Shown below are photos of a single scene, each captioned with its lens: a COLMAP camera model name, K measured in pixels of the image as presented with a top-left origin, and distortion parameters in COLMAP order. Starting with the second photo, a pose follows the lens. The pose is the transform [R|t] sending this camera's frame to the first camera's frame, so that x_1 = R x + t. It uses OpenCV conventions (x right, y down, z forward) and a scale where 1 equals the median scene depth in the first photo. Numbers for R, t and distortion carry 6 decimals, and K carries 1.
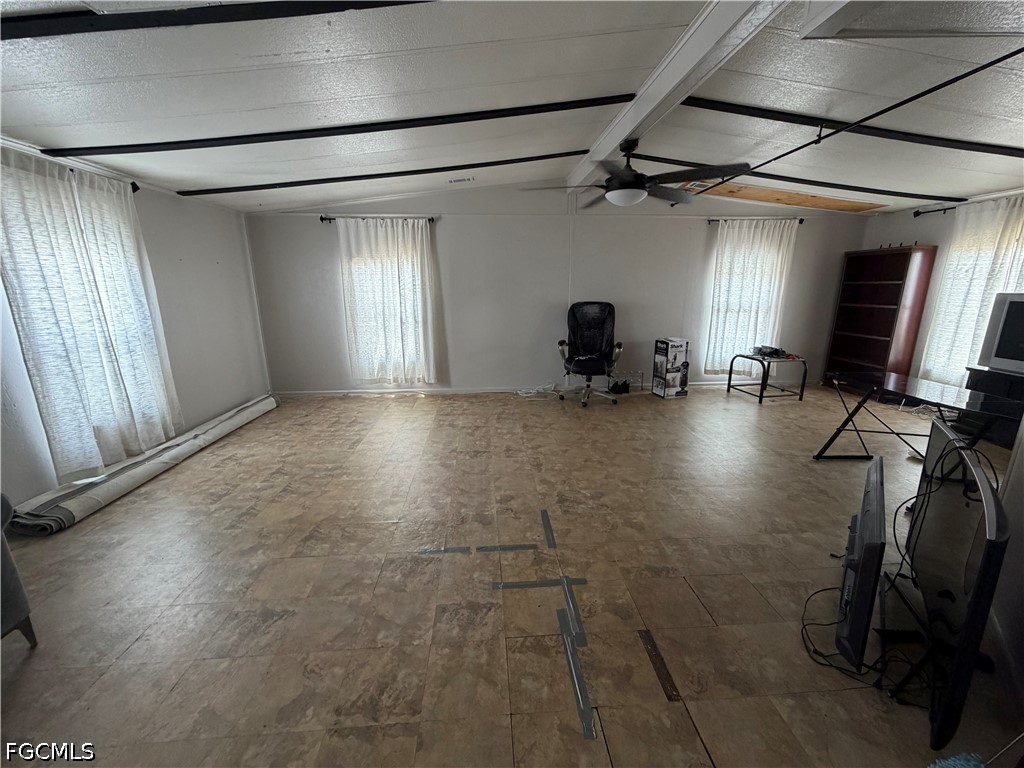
lens RADIAL K [[409.9, 0, 510.3], [0, 409.9, 384.5], [0, 0, 1]] dist [-0.000923, 0.000927]
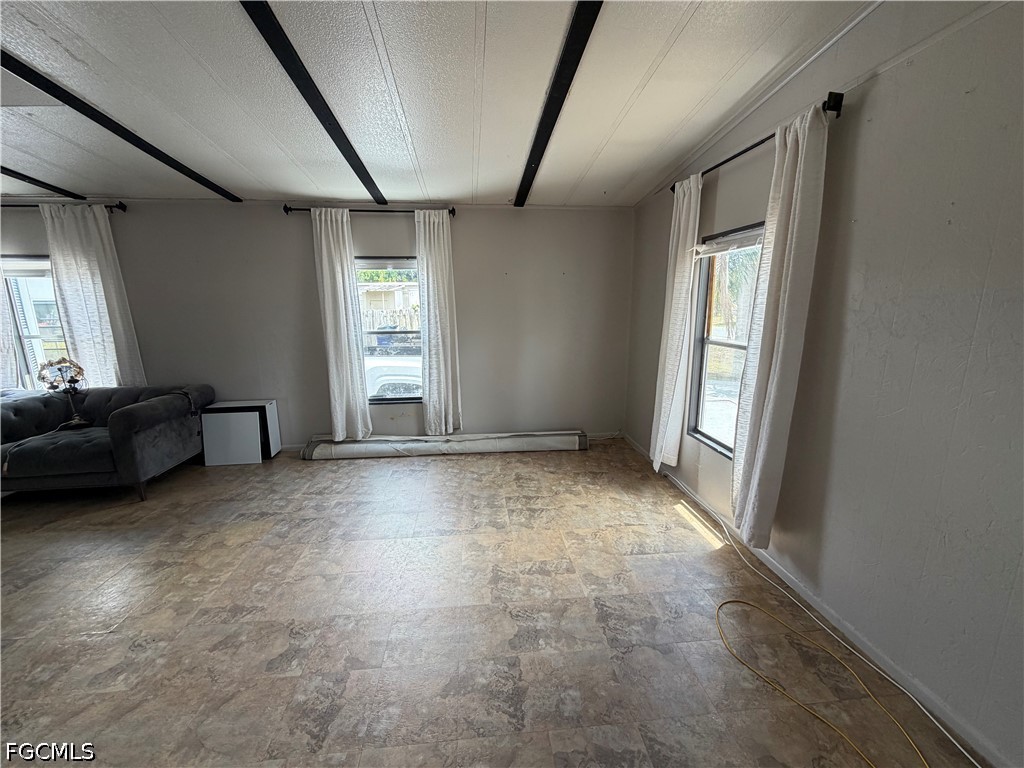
lens RADIAL K [[409.9, 0, 510.5], [0, 409.9, 382.6], [0, 0, 1]] dist [-0.000923, 0.000927]
pose [[0.030258, 0.199010, -0.979530, 0.214813], [-0.229433, 0.955196, 0.186979, -0.223035], [0.972854, 0.219079, 0.074561, 0.926145]]
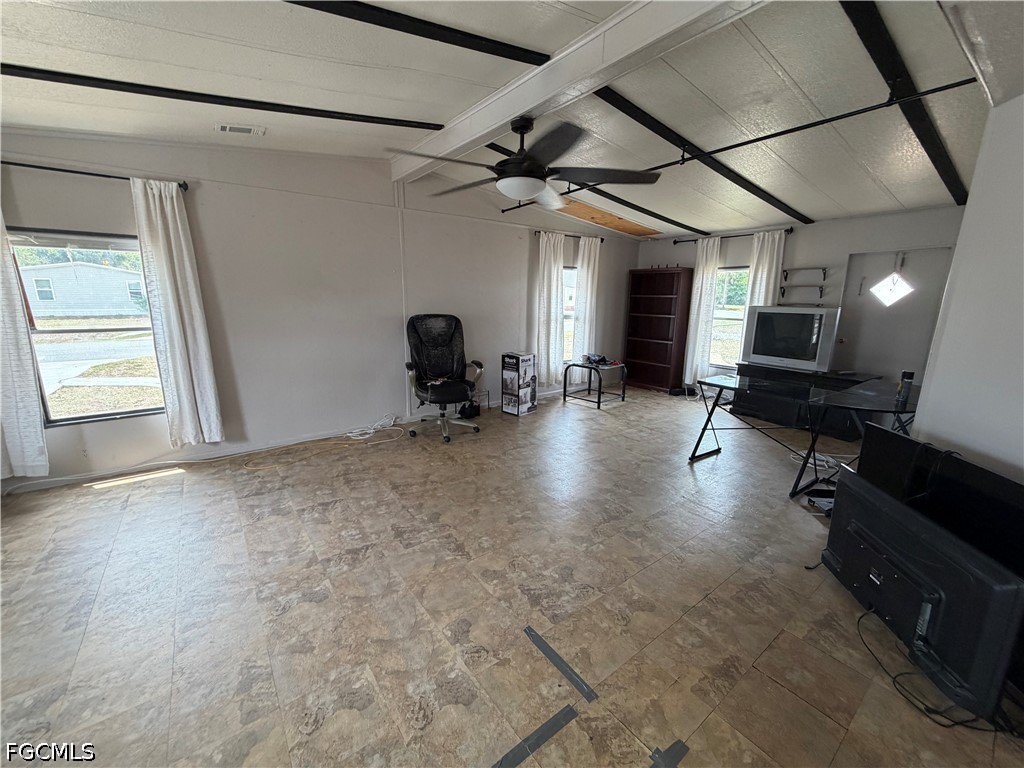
lens RADIAL K [[409.9, 0, 511.1], [0, 409.9, 384.6], [0, 0, 1]] dist [-0.000923, 0.000927]
pose [[0.838636, -0.101353, 0.535179, -0.165444], [0.112064, 0.993622, 0.012567, -0.065594], [-0.533039, 0.049435, 0.844645, 0.270425]]
